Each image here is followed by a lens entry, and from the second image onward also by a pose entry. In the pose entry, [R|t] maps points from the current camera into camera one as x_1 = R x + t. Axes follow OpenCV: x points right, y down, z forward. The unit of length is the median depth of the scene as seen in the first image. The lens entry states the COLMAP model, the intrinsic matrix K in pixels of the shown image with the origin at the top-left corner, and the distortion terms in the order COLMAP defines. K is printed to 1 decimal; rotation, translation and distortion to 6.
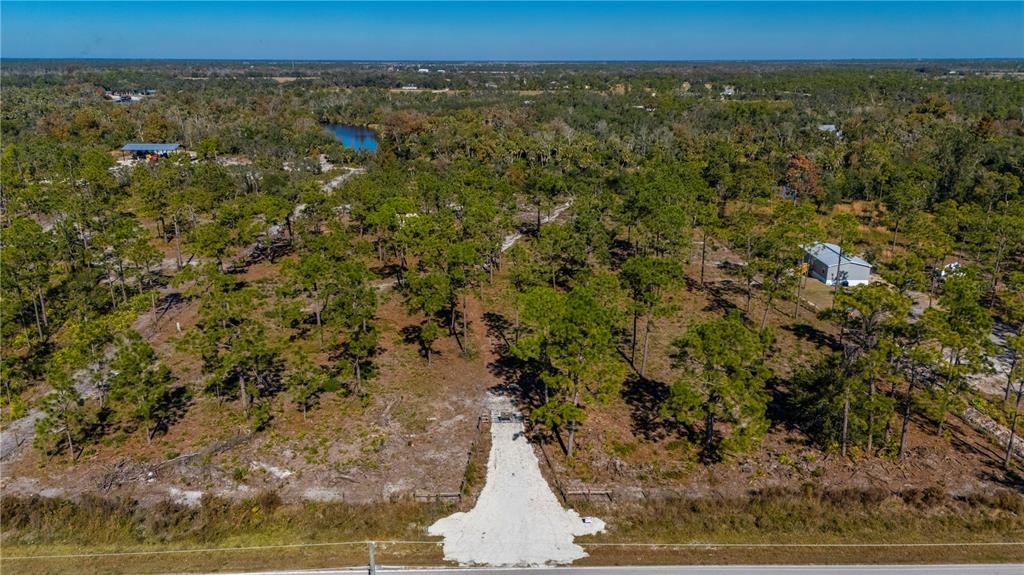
lens RADIAL K [[751.3, 0, 512.0], [0, 751.3, 287.5], [0, 0, 1]] dist [0.072543, -0.080605]
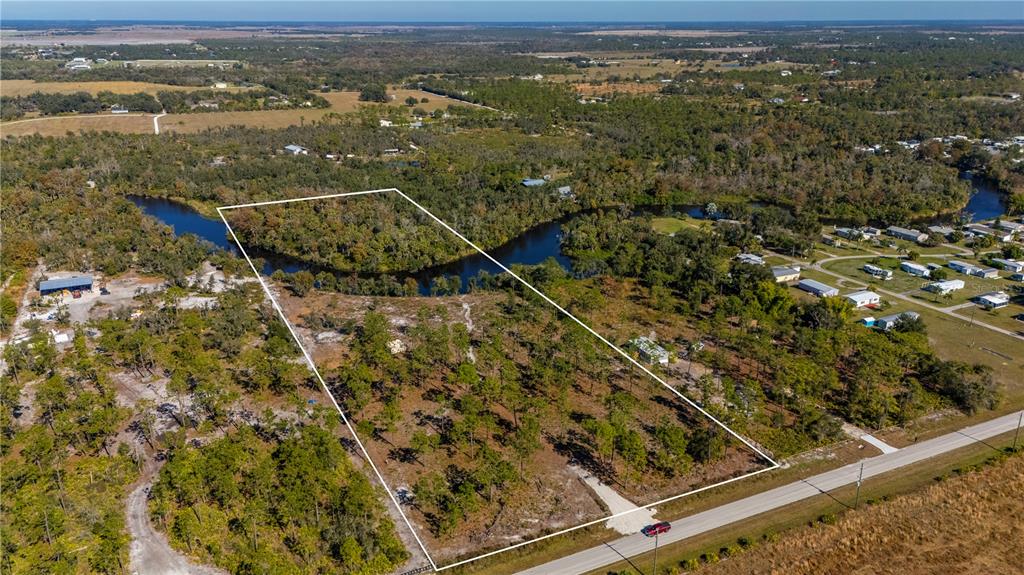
lens RADIAL K [[751.3, 0, 512.0], [0, 751.3, 287.5], [0, 0, 1]] dist [0.072543, -0.080605]
pose [[0.910496, -0.137753, 0.389898, -0.329945], [0.118776, 0.990271, 0.072499, -0.191702], [-0.396091, -0.019700, 0.918000, -0.340142]]
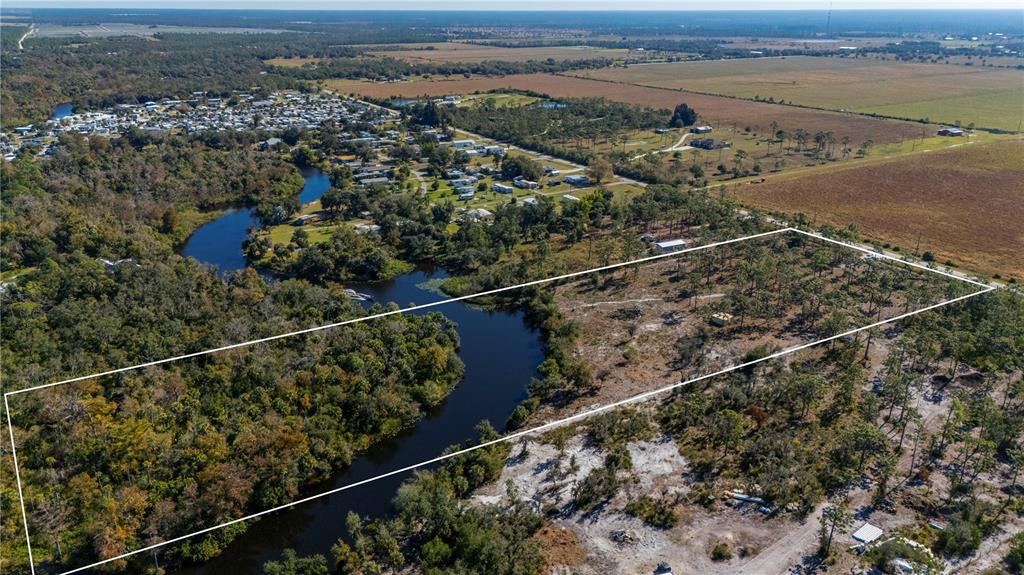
lens RADIAL K [[761.6, 0, 527.0], [0, 761.6, 288.2], [0, 0, 1]] dist [0.078293, -0.085032]
pose [[-0.487879, -0.311148, 0.815574, -0.814650], [0.254089, 0.843237, 0.473699, -0.669009], [-0.835112, 0.438336, -0.332339, 1.207787]]
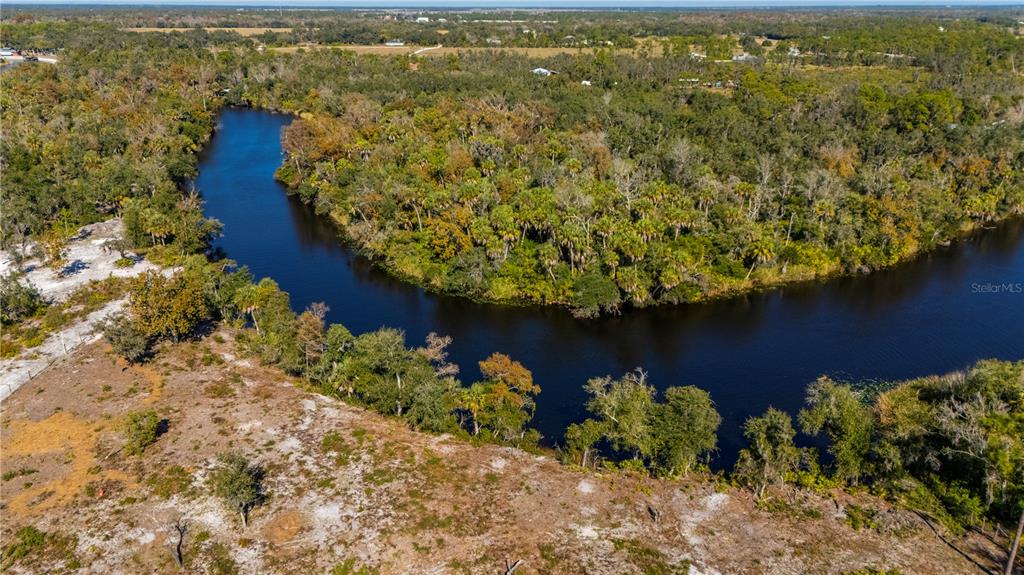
lens RADIAL K [[751.3, 0, 512.0], [0, 751.3, 287.5], [0, 0, 1]] dist [0.072543, -0.080605]
pose [[0.999934, 0.004525, -0.010558, 0.009065], [-0.003849, 0.997998, 0.063123, -0.184216], [0.010823, -0.063079, 0.997950, 0.567824]]
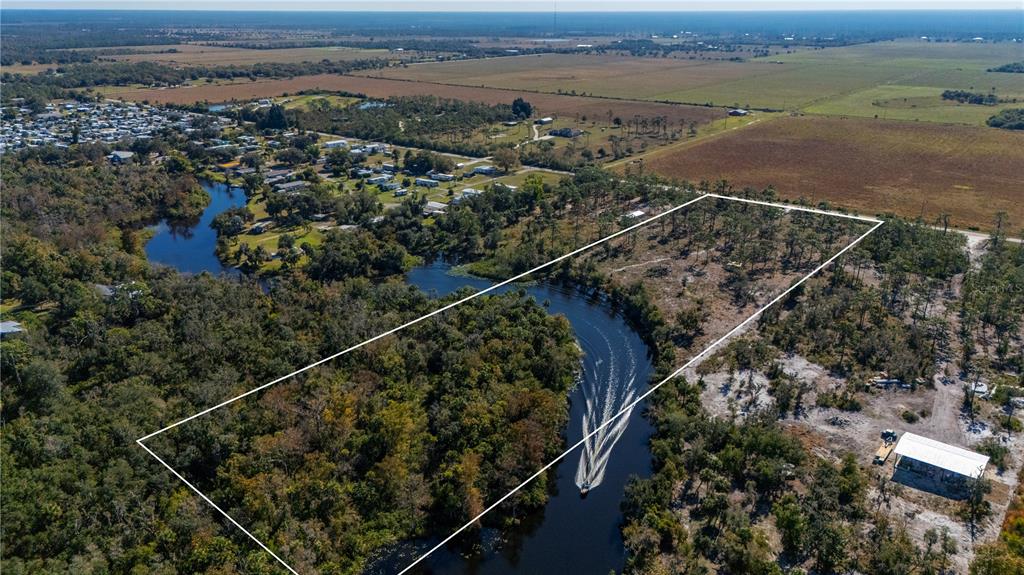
lens RADIAL K [[751.3, 0, 512.0], [0, 751.3, 287.5], [0, 0, 1]] dist [0.072543, -0.080605]
pose [[-0.755952, -0.236859, 0.610274, -0.595869], [0.187895, 0.814513, 0.548875, -0.802297], [-0.627082, 0.529591, -0.571228, 1.629891]]
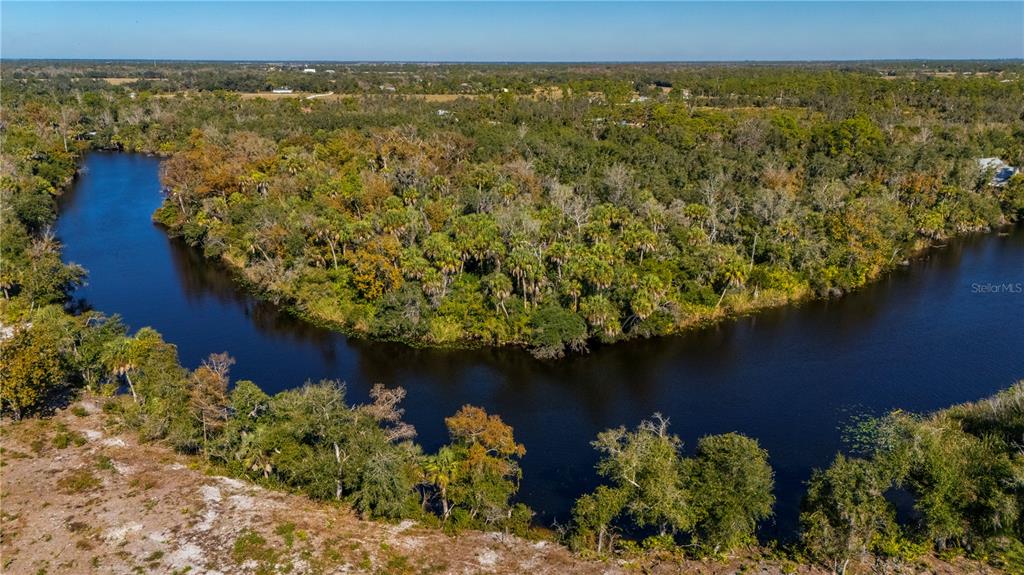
lens RADIAL K [[764.0, 0, 512.0], [0, 764.0, 287.5], [0, 0, 1]] dist [0.039931, -0.007576]
pose [[0.991769, -0.035980, 0.122883, -0.014144], [0.036637, 0.999324, -0.003091, -0.173708], [-0.122689, 0.007567, 0.992416, 0.633638]]
